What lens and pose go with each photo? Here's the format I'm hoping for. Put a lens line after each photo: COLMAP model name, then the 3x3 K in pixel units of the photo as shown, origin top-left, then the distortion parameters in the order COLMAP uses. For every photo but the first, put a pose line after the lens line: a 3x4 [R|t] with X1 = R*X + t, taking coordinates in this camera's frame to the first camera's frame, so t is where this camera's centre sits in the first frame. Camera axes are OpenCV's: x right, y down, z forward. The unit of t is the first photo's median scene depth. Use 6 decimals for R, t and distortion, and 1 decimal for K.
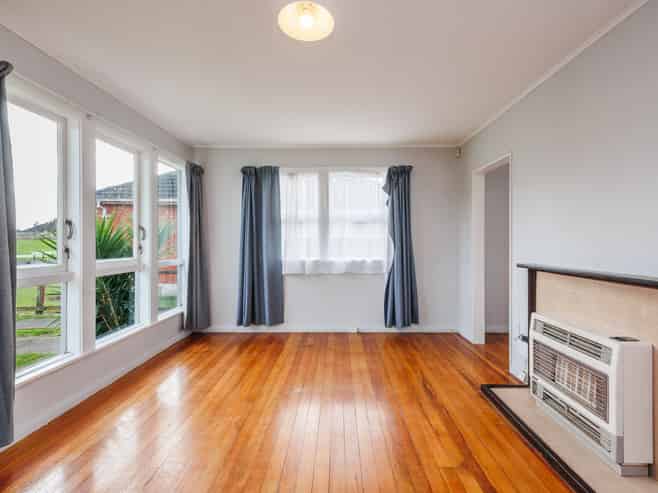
lens RADIAL K [[335.1, 0, 326.1], [0, 335.1, 241.2], [0, 0, 1]] dist [0.002722, 0.000859]
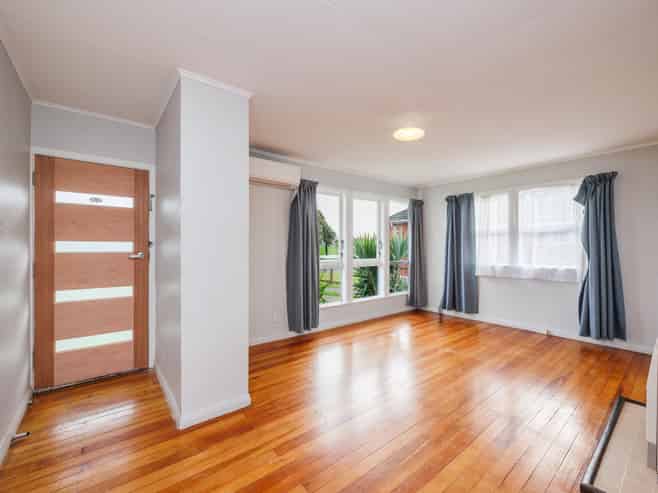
lens RADIAL K [[267.0, 0, 326.9], [0, 267.0, 249.1], [0, 0, 1]] dist [-0.002658, 0.000084]
pose [[0.635691, 0.006465, -0.771916, 0.304724], [-0.000962, 0.999971, 0.007583, -0.010382], [0.771943, -0.004078, 0.635679, -0.104330]]
